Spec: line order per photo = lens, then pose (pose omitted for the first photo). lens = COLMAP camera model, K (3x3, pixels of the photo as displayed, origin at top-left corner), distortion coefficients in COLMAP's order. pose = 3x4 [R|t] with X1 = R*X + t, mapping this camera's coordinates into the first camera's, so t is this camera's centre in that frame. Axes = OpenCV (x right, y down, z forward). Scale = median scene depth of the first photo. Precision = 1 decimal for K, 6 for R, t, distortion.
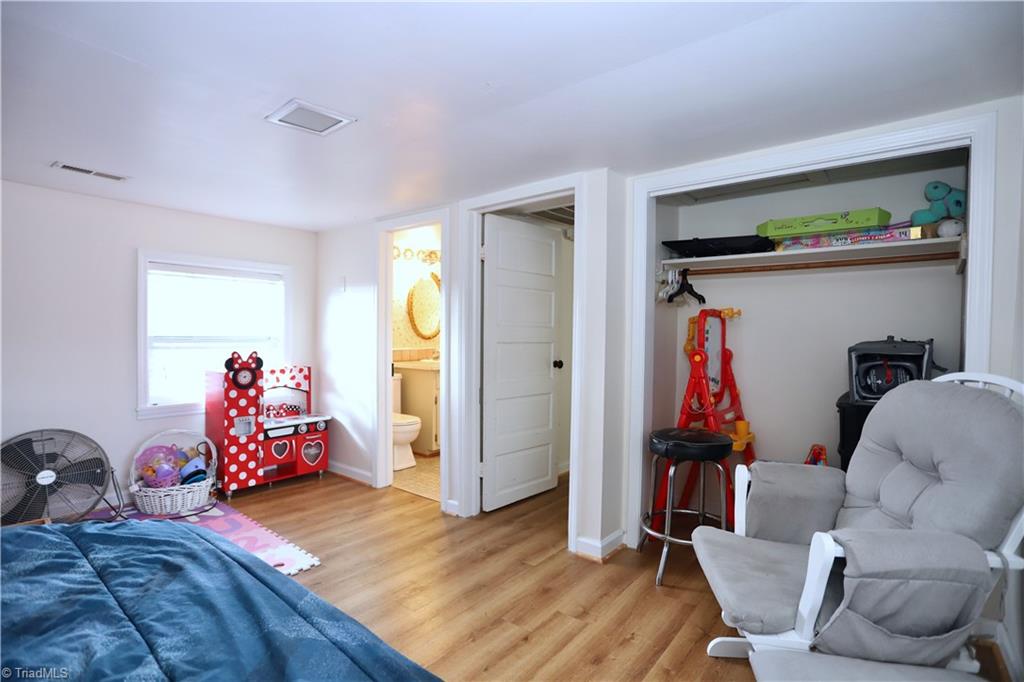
lens RADIAL K [[511.0, 0, 509.0], [0, 511.0, 344.0], [0, 0, 1]] dist [-0.080190, 0.037963]
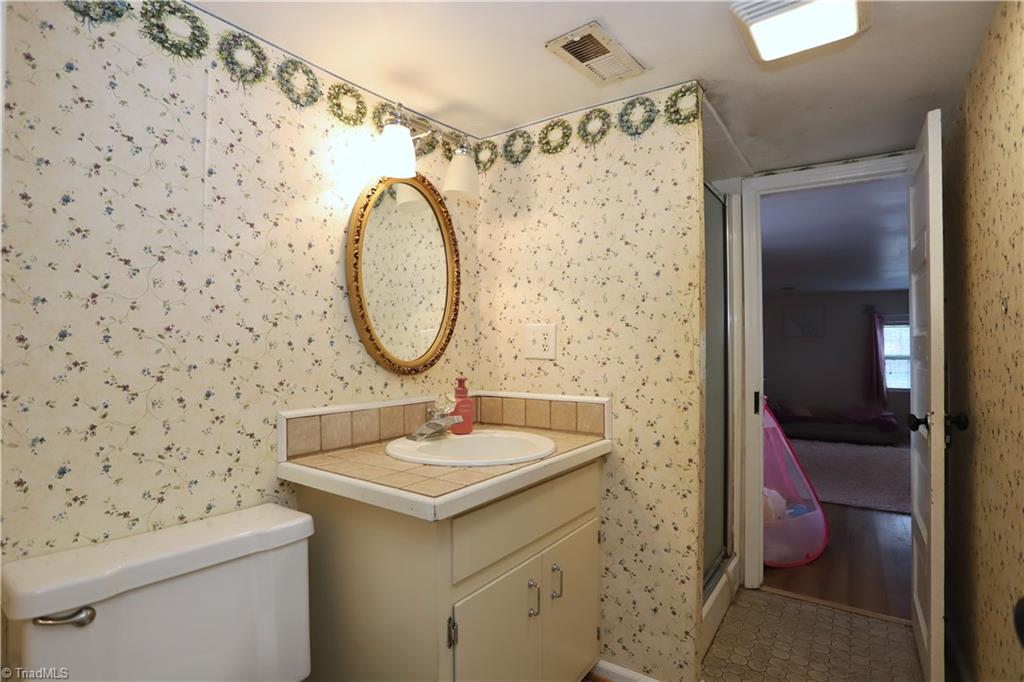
lens RADIAL K [[511.0, 0, 509.0], [0, 511.0, 344.0], [0, 0, 1]] dist [-0.080190, 0.037963]
pose [[0.998261, -0.011933, 0.057722, -0.117804], [0.014207, 0.999132, -0.039151, -0.015281], [-0.057205, 0.039903, 0.997565, 0.692392]]
